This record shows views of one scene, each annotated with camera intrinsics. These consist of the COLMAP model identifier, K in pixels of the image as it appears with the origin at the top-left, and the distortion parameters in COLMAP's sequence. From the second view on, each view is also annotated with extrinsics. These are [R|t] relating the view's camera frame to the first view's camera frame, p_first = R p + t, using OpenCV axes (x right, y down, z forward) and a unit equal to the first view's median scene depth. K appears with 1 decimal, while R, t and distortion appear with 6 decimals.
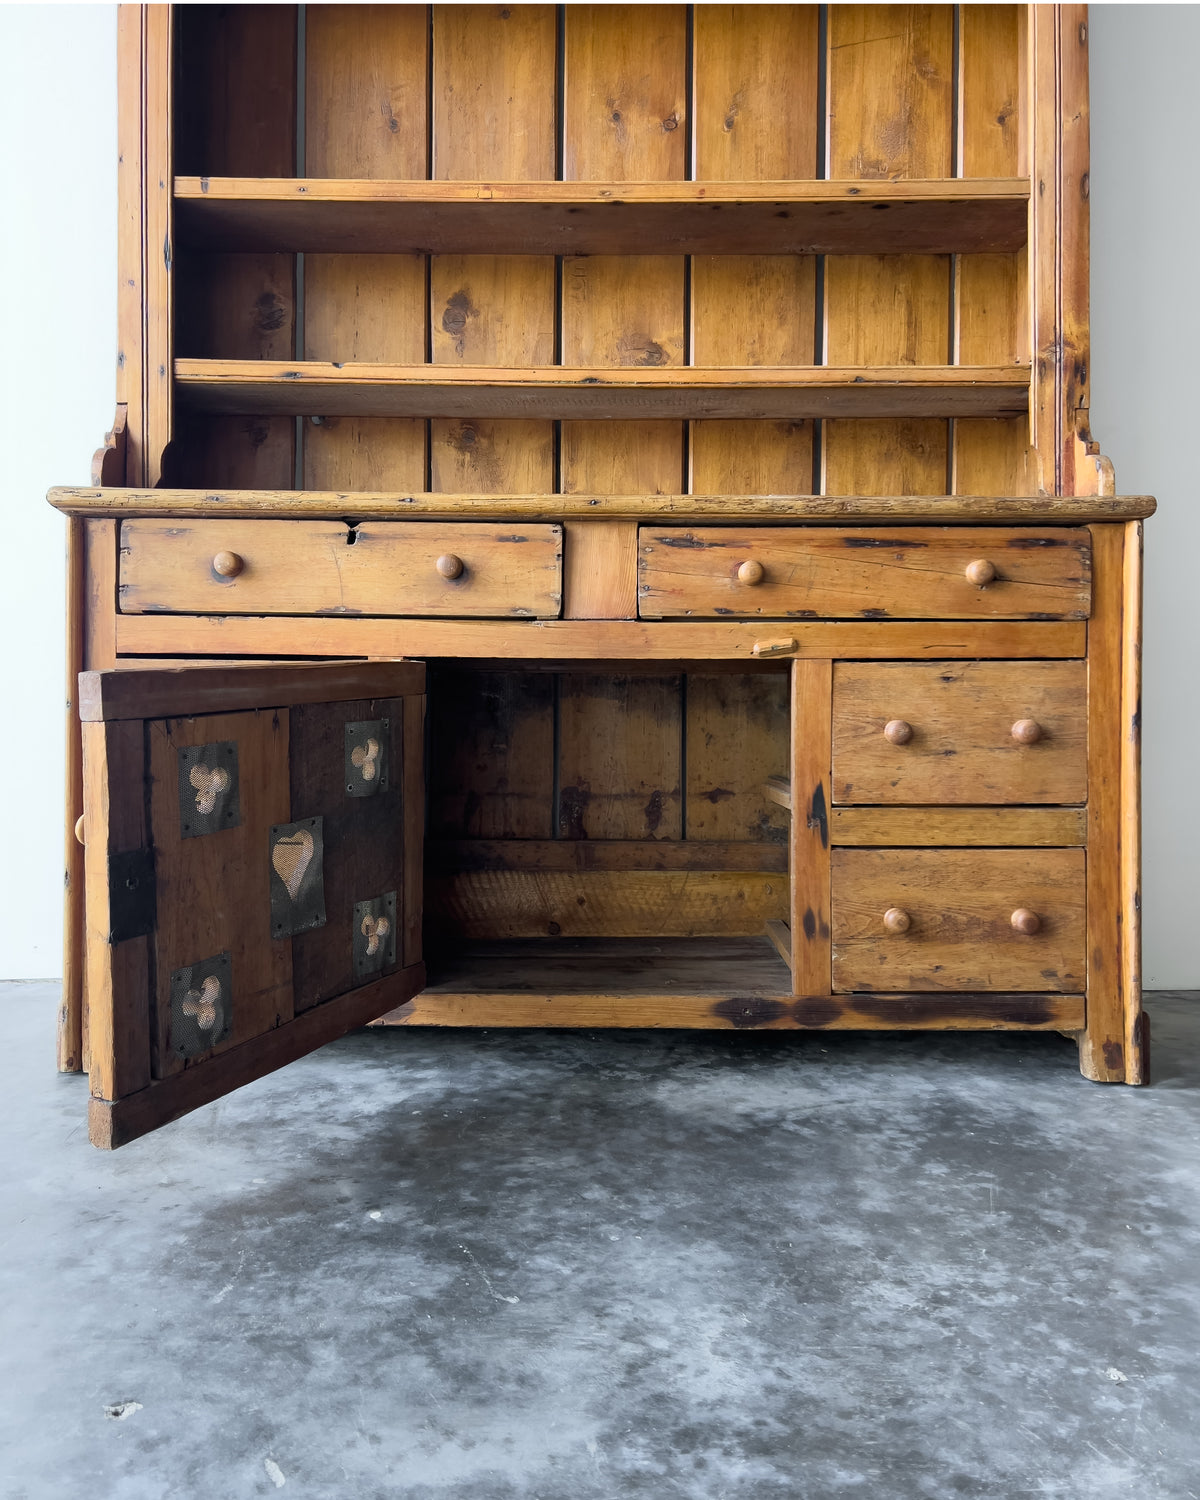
lens RADIAL K [[1141.0, 0, 574.7], [0, 1141.0, 696.0], [0, 0, 1]] dist [0.042133, -0.035634]
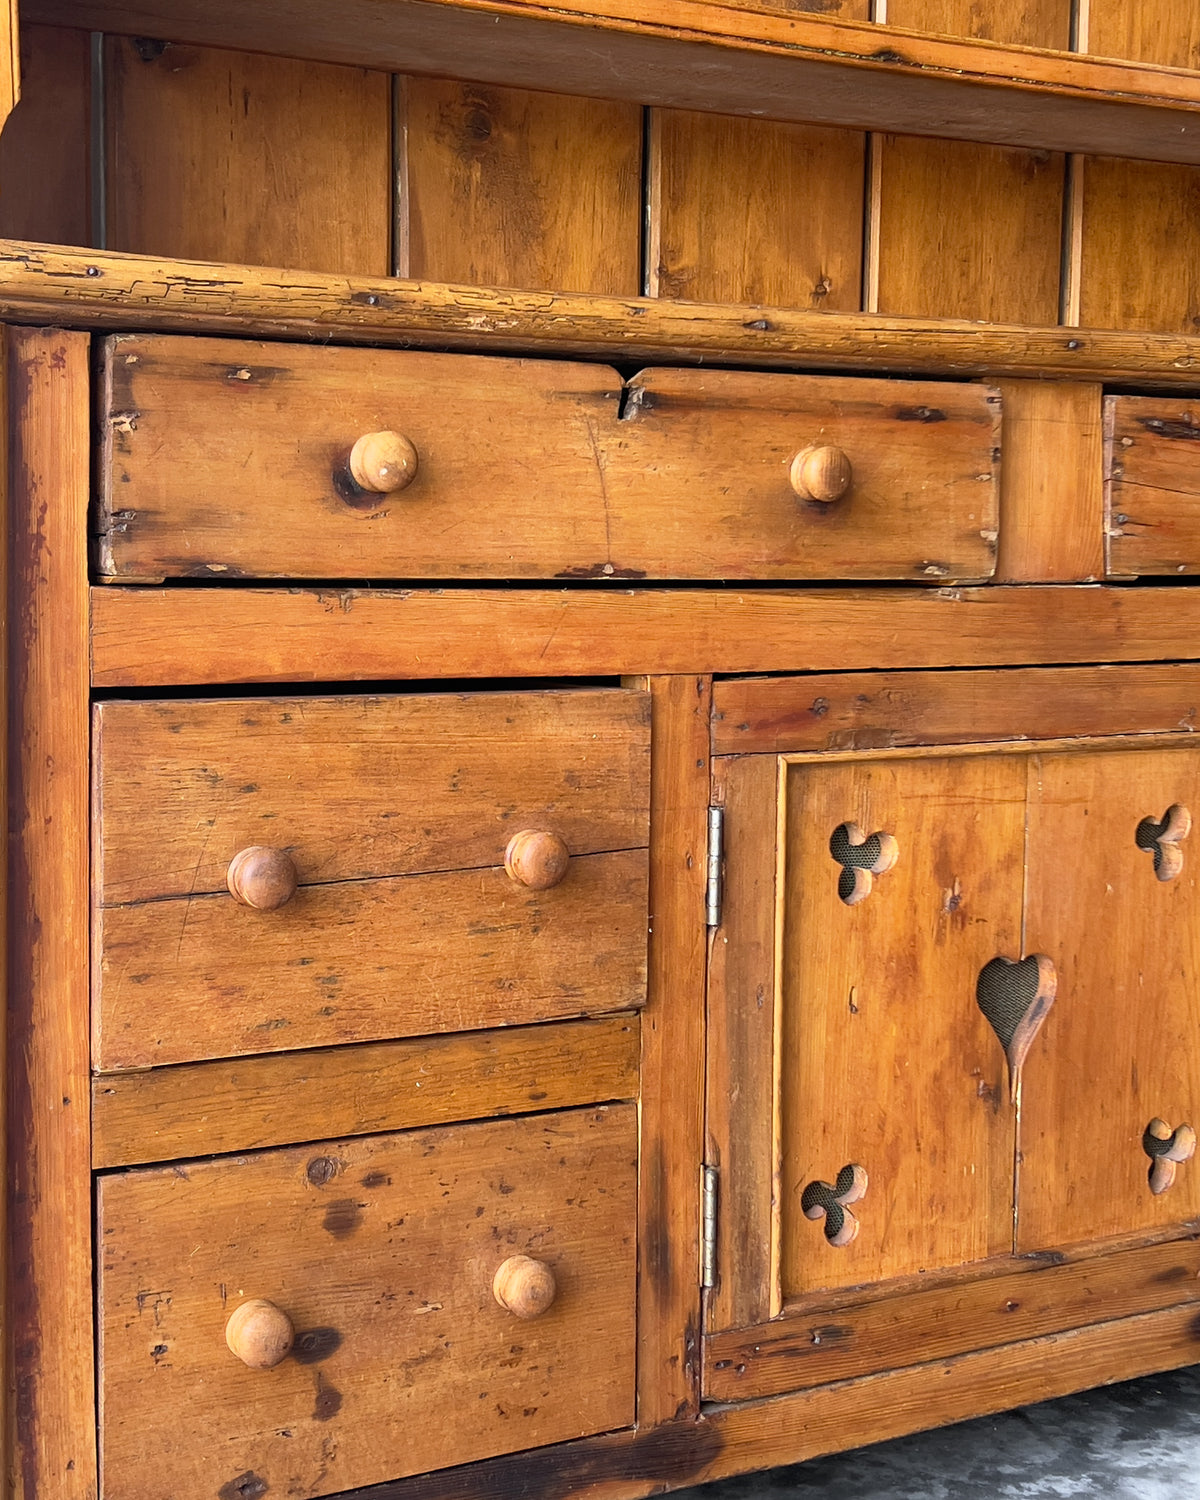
lens RADIAL K [[2503.9, 0, 675.0], [0, 2503.9, 733.0], [0, 0, 1]] dist [0.087569, 0.000000]
pose [[0.823242, -0.044847, 0.565916, -0.717569], [0.004240, 0.997333, 0.072868, -0.083011], [-0.567675, -0.057589, 0.821236, 0.204161]]
